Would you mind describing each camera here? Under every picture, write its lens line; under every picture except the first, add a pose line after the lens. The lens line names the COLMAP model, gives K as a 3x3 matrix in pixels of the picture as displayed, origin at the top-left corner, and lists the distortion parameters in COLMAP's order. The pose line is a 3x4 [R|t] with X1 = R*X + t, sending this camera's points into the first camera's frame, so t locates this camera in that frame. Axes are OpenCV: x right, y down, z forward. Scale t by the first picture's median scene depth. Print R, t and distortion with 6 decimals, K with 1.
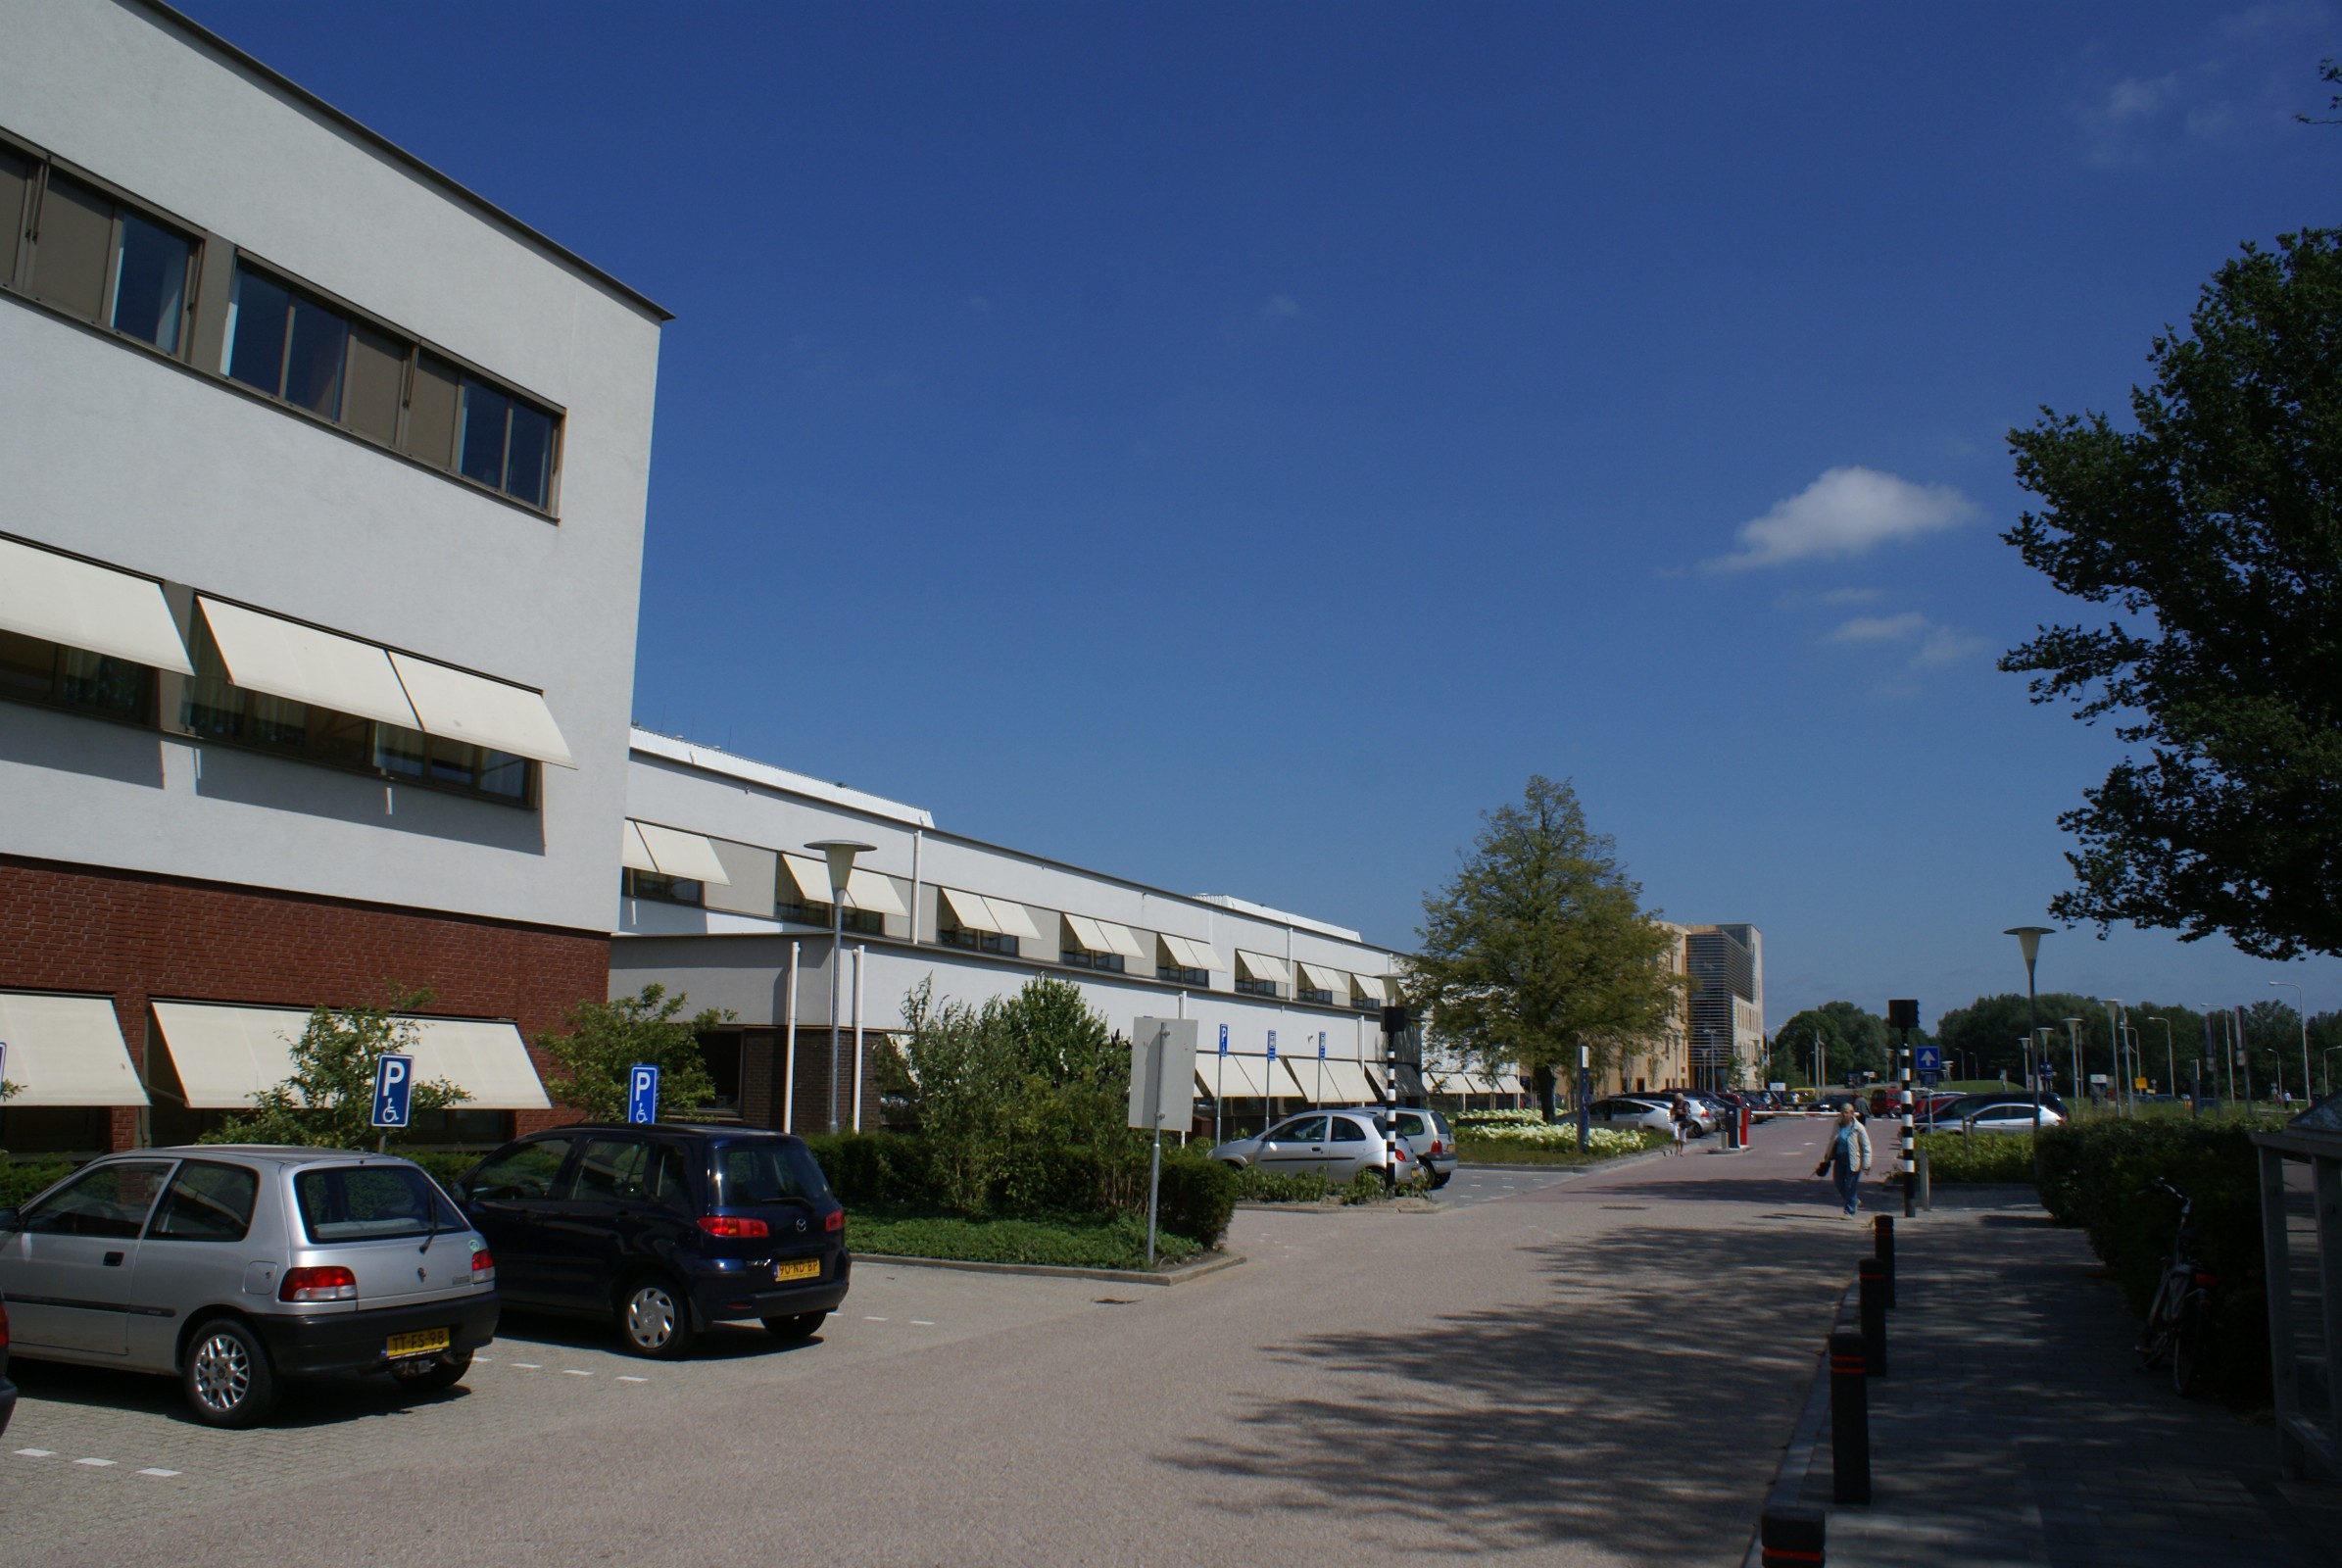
lens RADIAL K [[1900.9, 0, 1171.0], [0, 1900.9, 784.0], [0, 0, 1]] dist [0.001174, 0.001418]
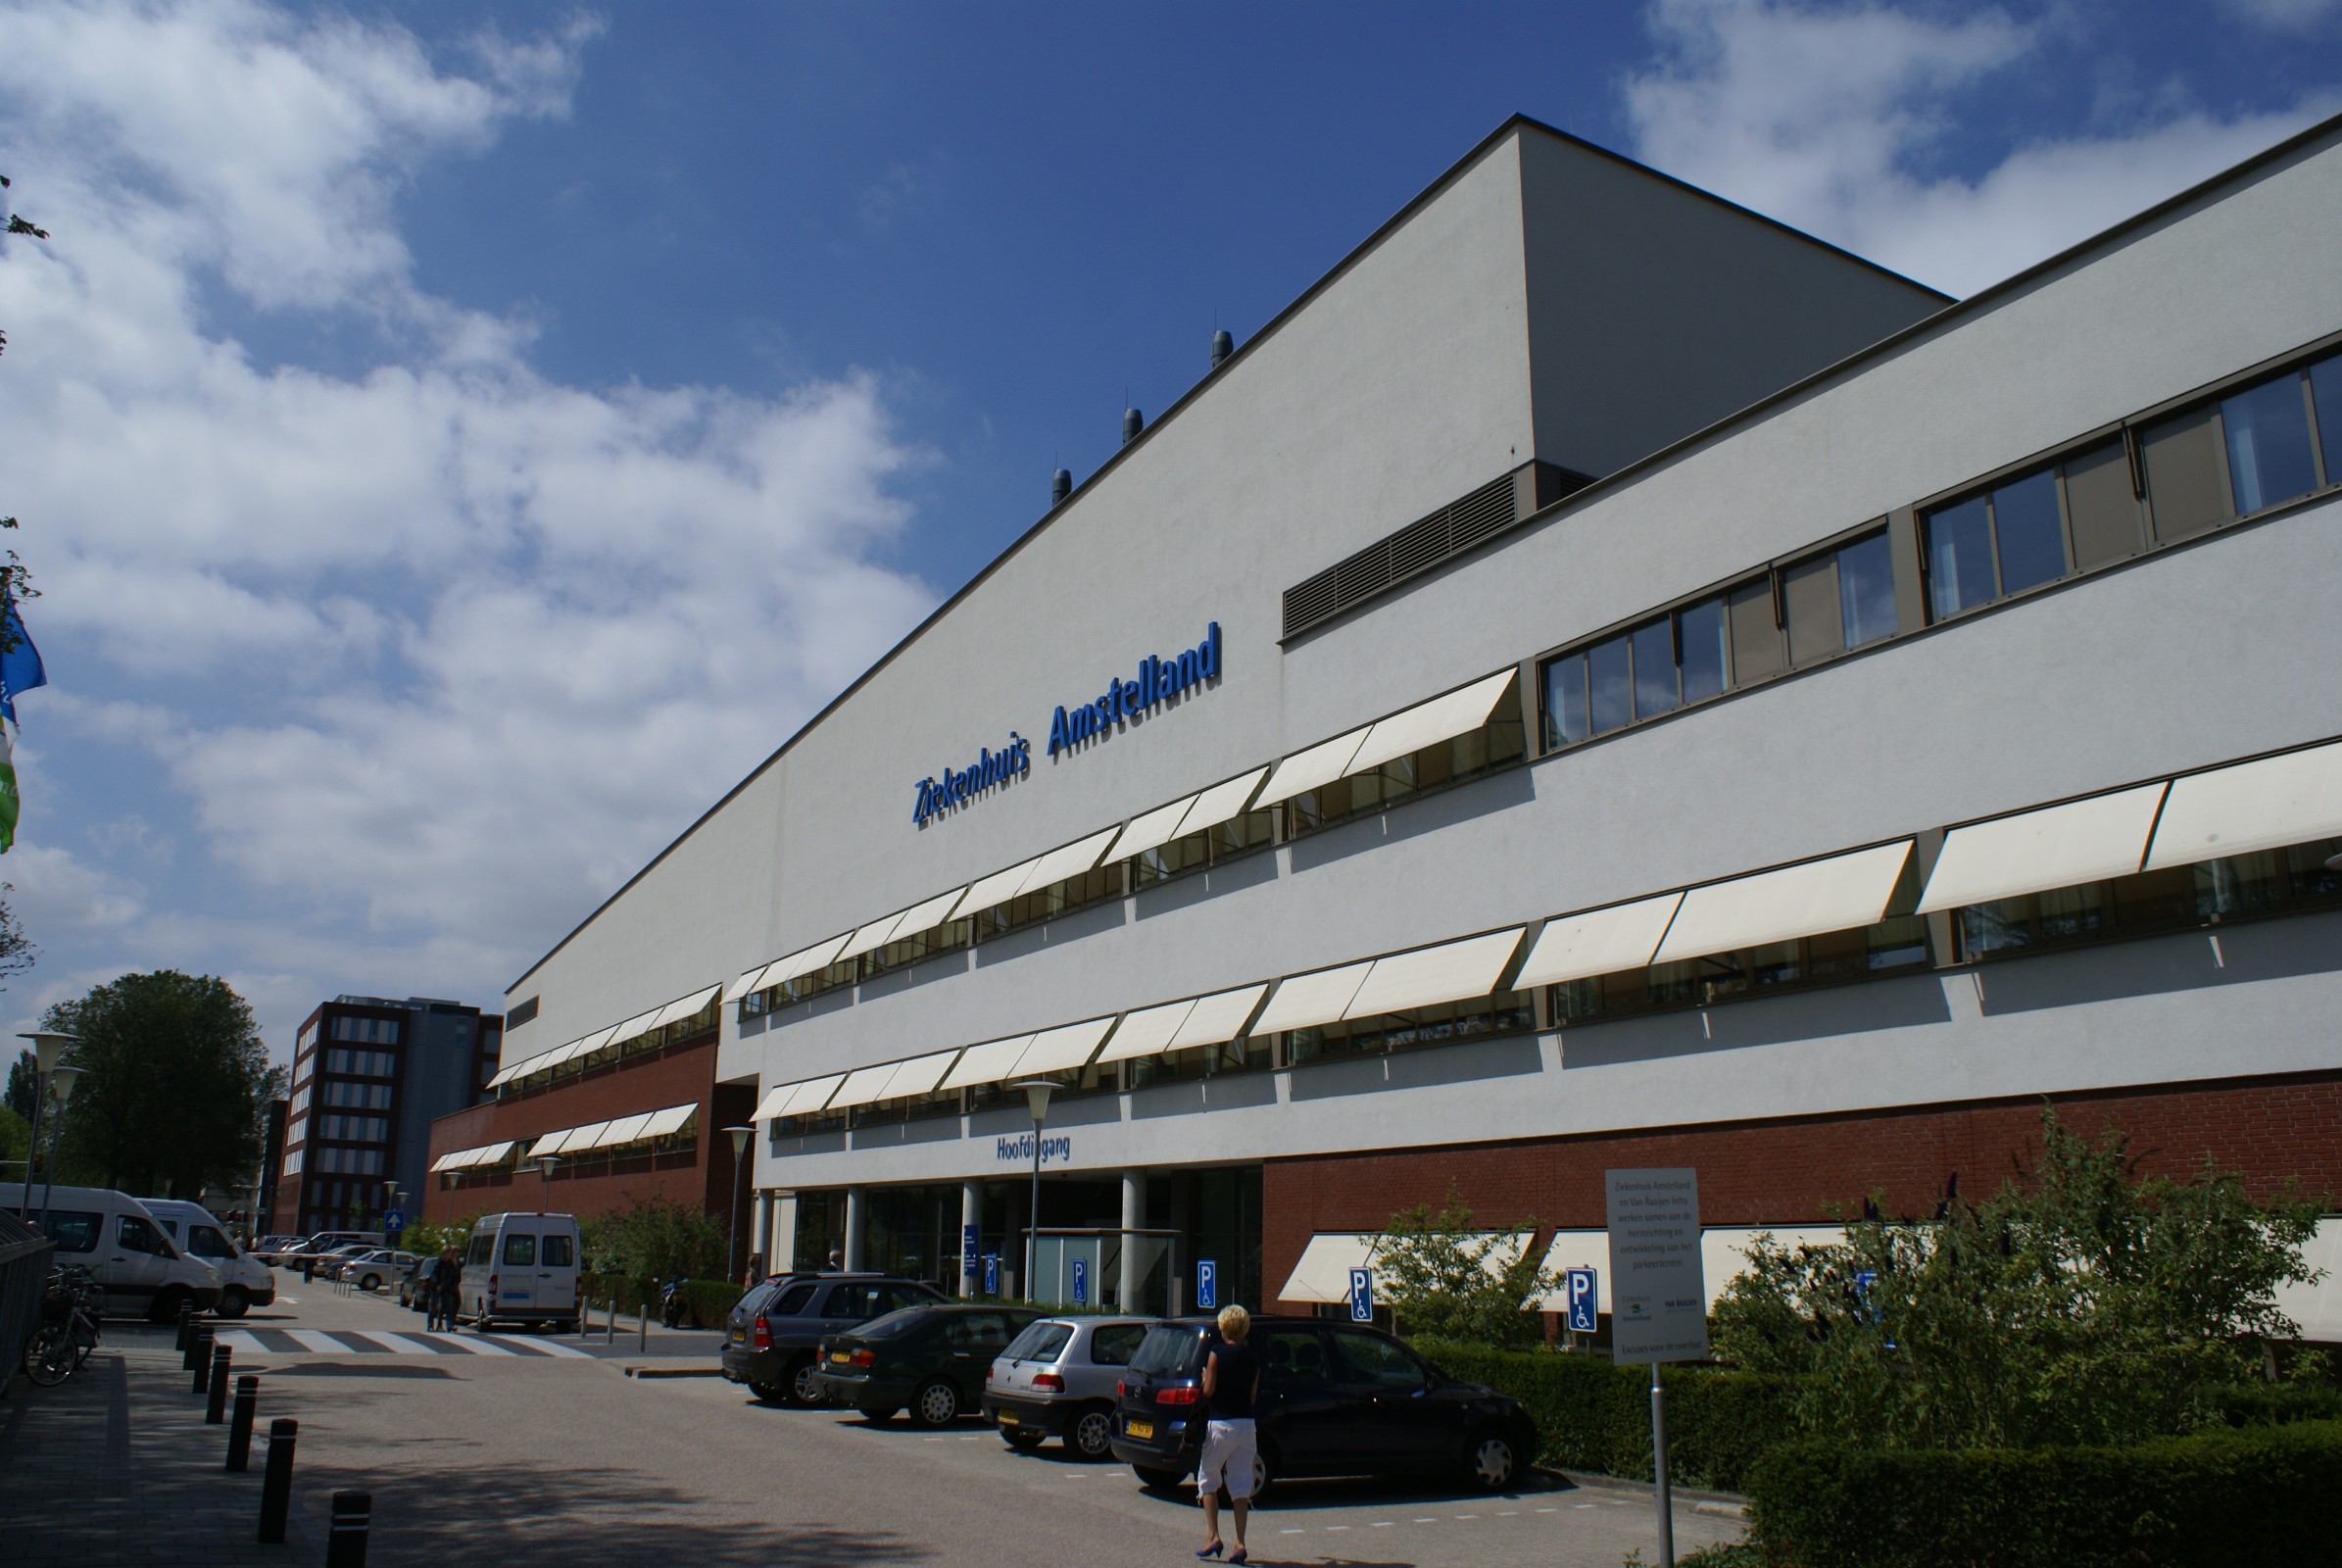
lens RADIAL K [[1854.2, 0, 1171.0], [0, 1854.2, 784.0], [0, 0, 1]] dist [-0.067608, 0.001931]
pose [[-0.600044, -0.240715, -0.762891, 0.579164], [0.089034, 0.927633, -0.362725, 0.227820], [0.794997, -0.285574, -0.535189, 1.340034]]
